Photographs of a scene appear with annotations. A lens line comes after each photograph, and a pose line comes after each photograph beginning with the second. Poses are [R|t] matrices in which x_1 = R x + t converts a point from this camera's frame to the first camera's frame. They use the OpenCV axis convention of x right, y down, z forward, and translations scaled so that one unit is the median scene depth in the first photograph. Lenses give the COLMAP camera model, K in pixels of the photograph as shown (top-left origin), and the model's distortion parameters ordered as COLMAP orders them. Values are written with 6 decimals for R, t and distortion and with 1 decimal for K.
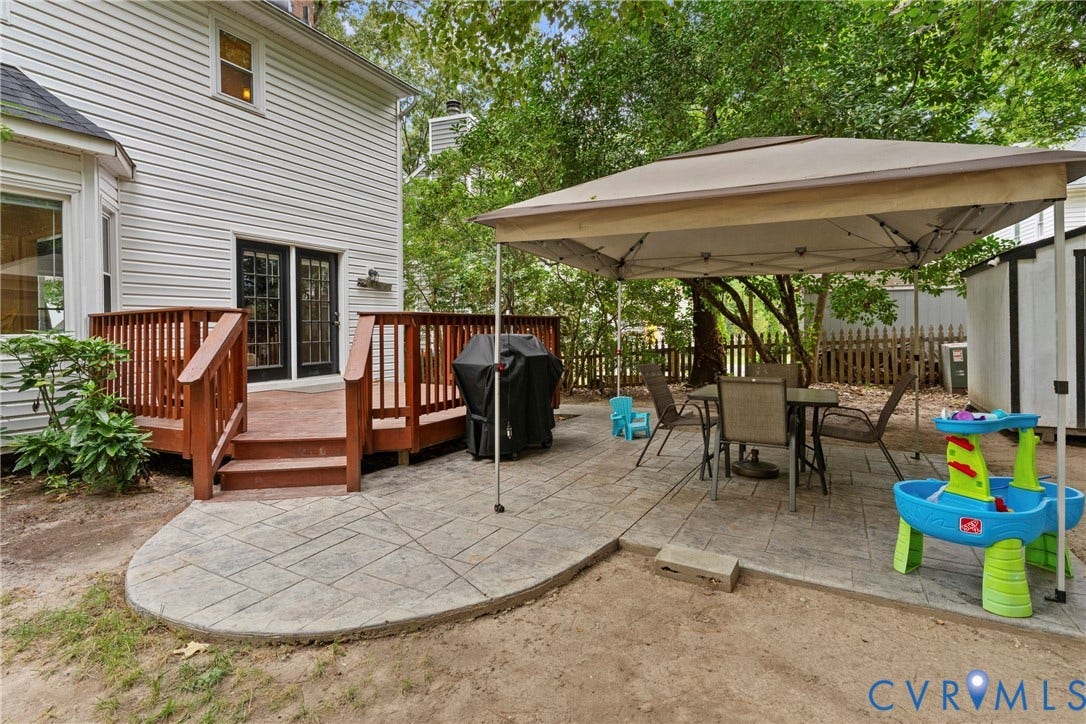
lens RADIAL K [[532.4, 0, 544.2], [0, 532.4, 334.8], [0, 0, 1]] dist [0.002818, 0.000529]
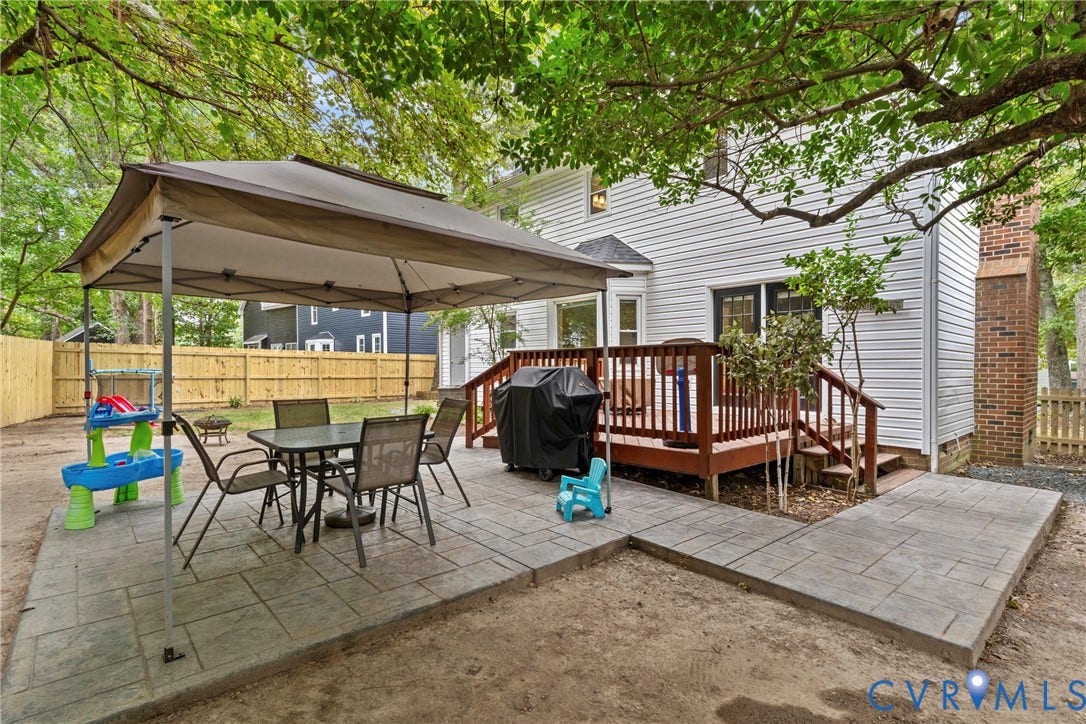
lens RADIAL K [[543.9, 0, 543.0], [0, 543.9, 362.0], [0, 0, 1]] dist [0.001155, 0.000044]
pose [[-0.311975, 0.005341, -0.950075, 0.726731], [-0.004010, 0.999968, 0.006939, -0.011866], [0.950082, 0.005974, -0.311943, 0.913493]]
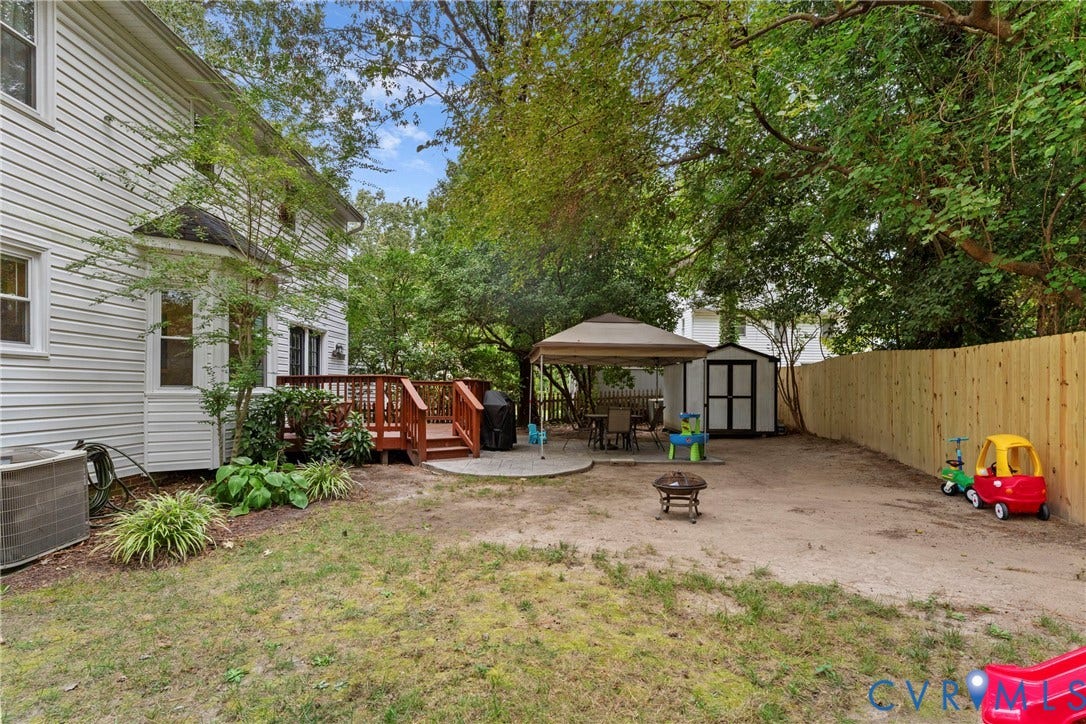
lens RADIAL K [[527.7, 0, 543.1], [0, 527.7, 394.8], [0, 0, 1]] dist [0.003658, 0.000851]
pose [[0.876044, 0.009170, 0.482144, -0.598442], [-0.008350, 0.999958, -0.003847, 0.013352], [-0.482159, -0.000656, 0.876084, -0.560923]]
